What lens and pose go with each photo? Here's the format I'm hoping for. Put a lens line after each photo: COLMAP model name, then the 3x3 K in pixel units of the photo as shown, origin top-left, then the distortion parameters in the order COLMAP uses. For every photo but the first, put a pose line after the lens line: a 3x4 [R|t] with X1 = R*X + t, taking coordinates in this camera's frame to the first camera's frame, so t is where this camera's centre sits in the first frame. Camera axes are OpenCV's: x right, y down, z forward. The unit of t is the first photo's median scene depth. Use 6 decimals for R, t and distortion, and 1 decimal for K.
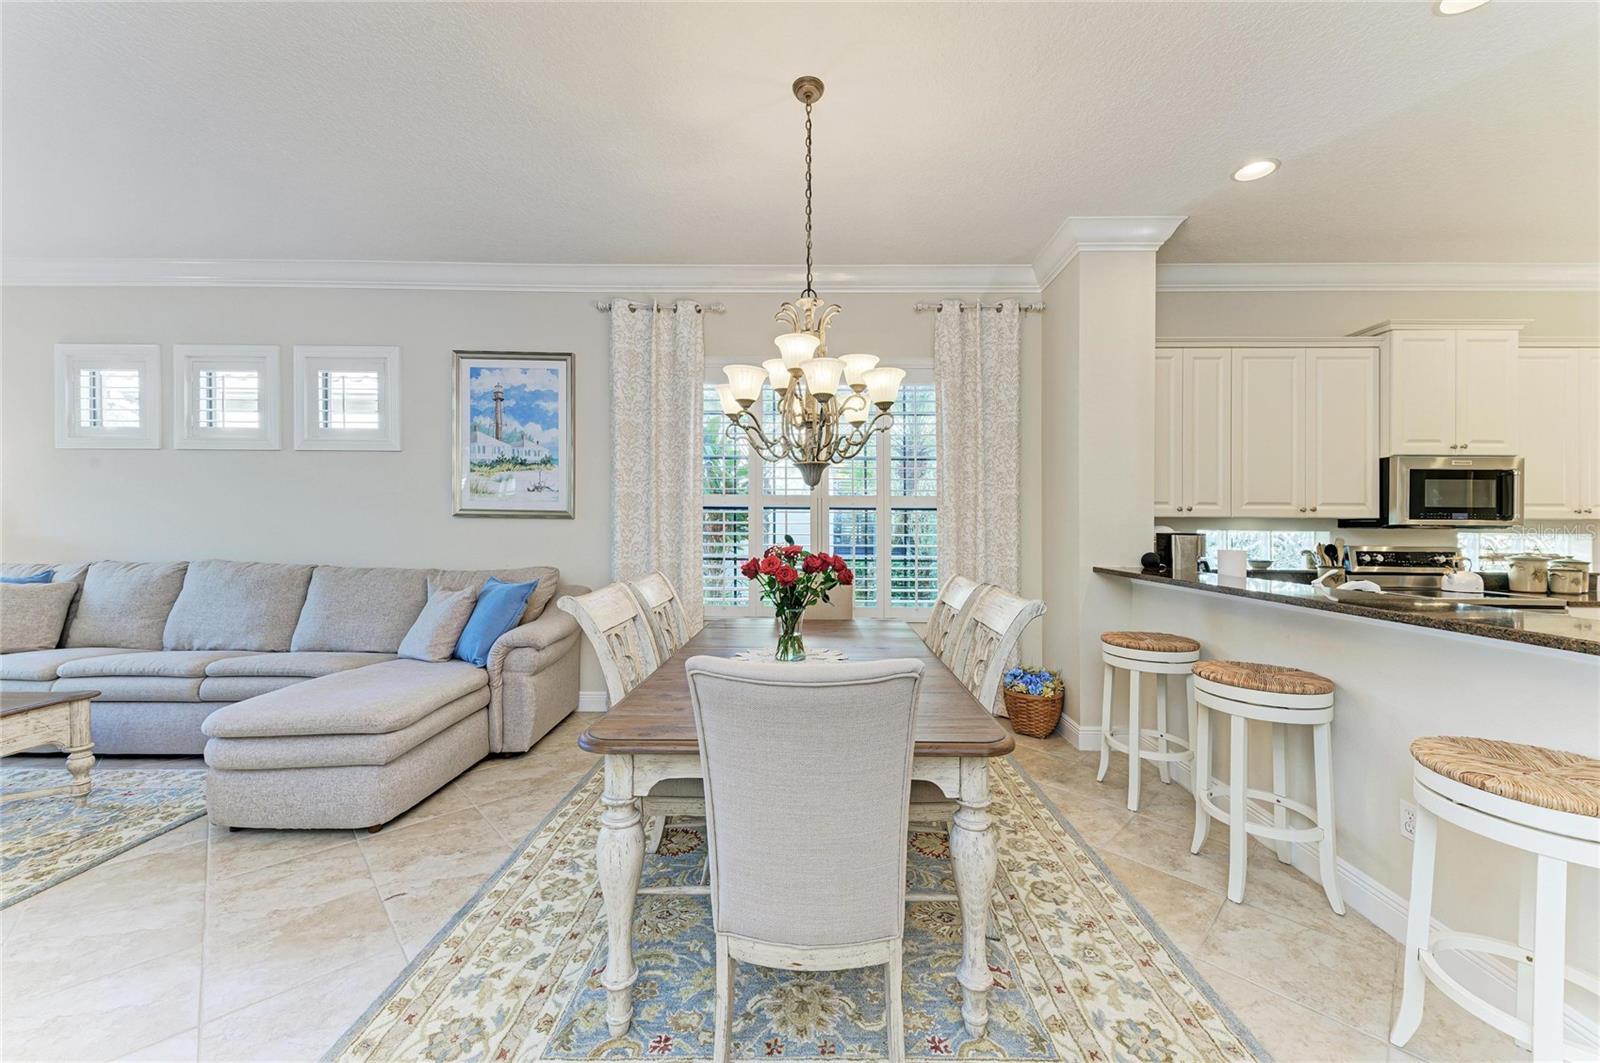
lens RADIAL K [[607.4, 0, 803.6], [0, 607.4, 529.5], [0, 0, 1]] dist [0.018623, -0.004866]
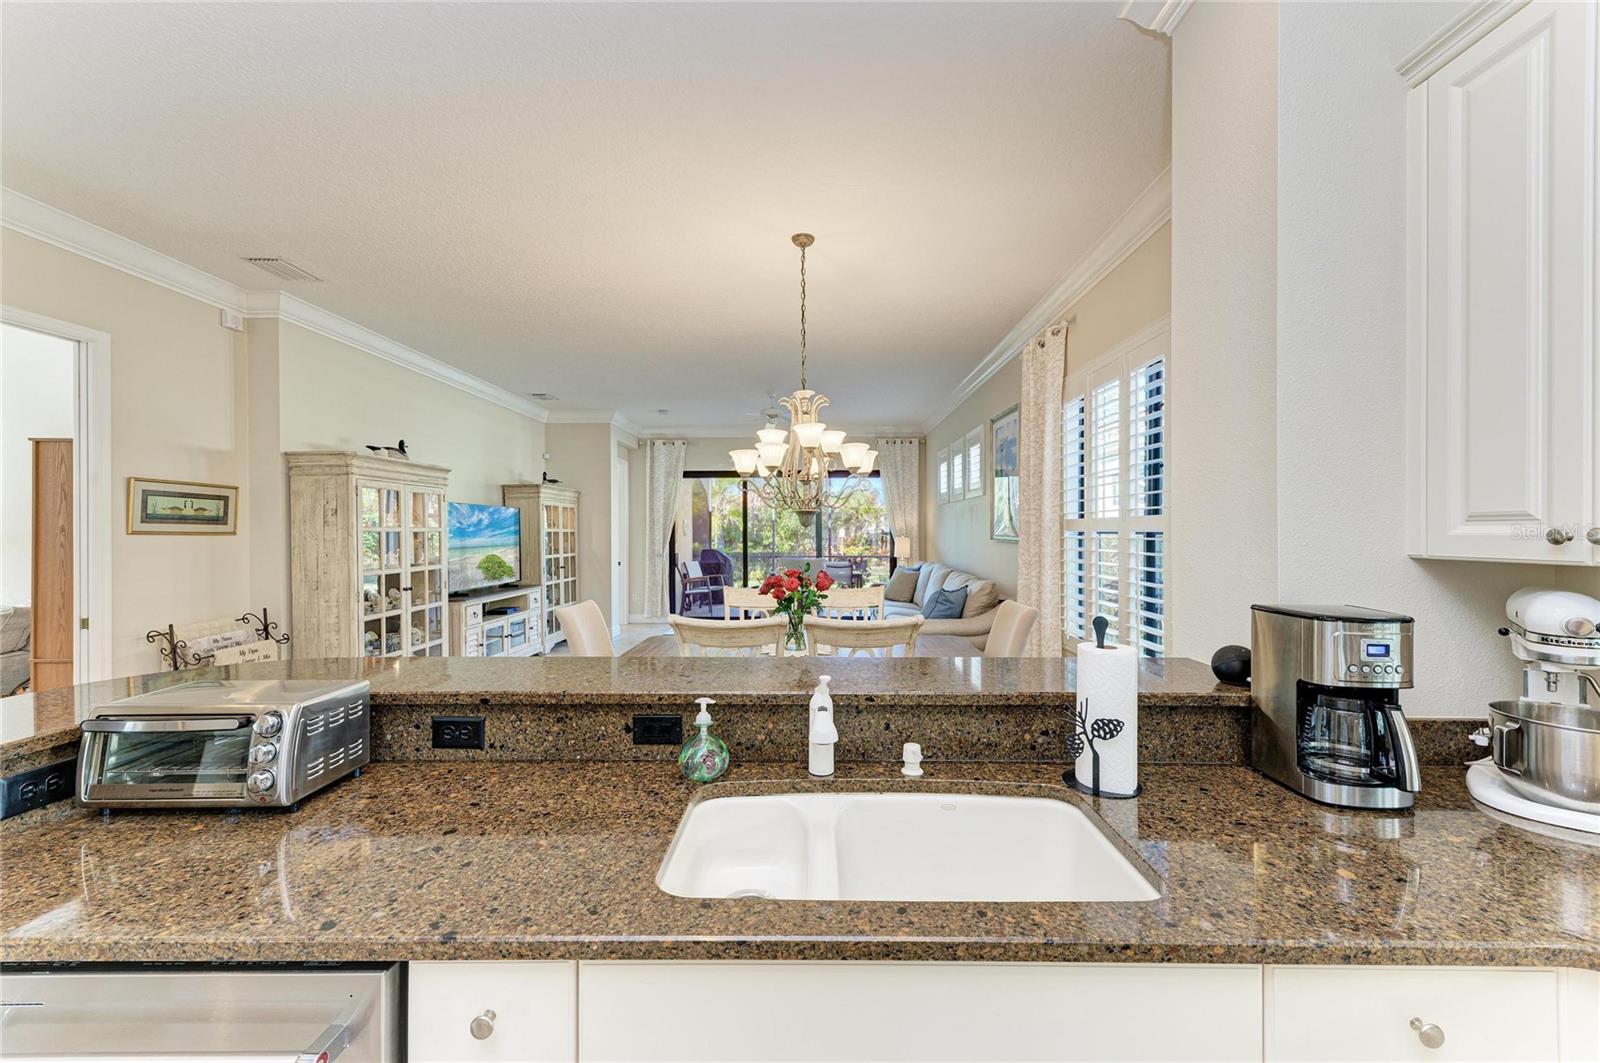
lens RADIAL K [[632.6, 0, 810.3], [0, 632.6, 535.0], [0, 0, 1]] dist [0.011893, -0.000184]
pose [[0.000838, -0.001735, -0.999998, 0.886743], [-0.002802, 0.999995, -0.001737, -0.032045], [0.999996, 0.002804, 0.000833, 0.617930]]
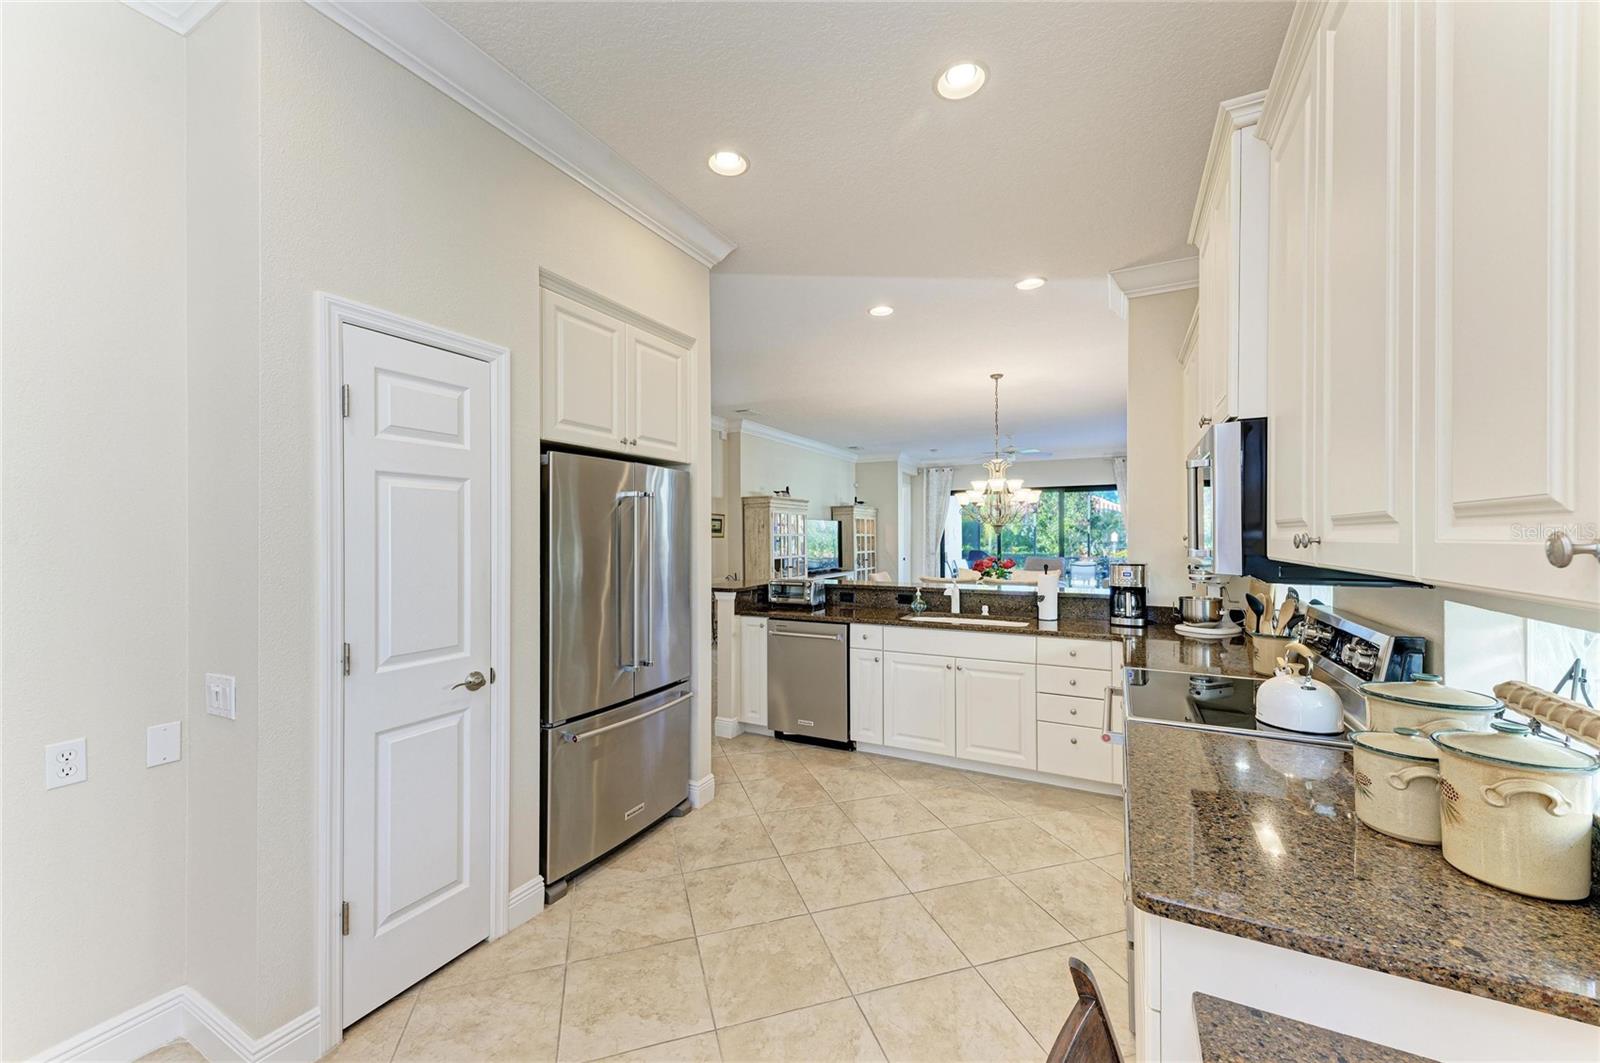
lens RADIAL K [[609.2, 0, 802.5], [0, 609.2, 535.9], [0, 0, 1]] dist [0.019478, 0.000009]
pose [[-0.449224, -0.006882, -0.893393, 1.597761], [-0.004929, 0.999974, -0.005225, -0.028153], [0.893405, 0.002057, -0.449247, 0.861173]]
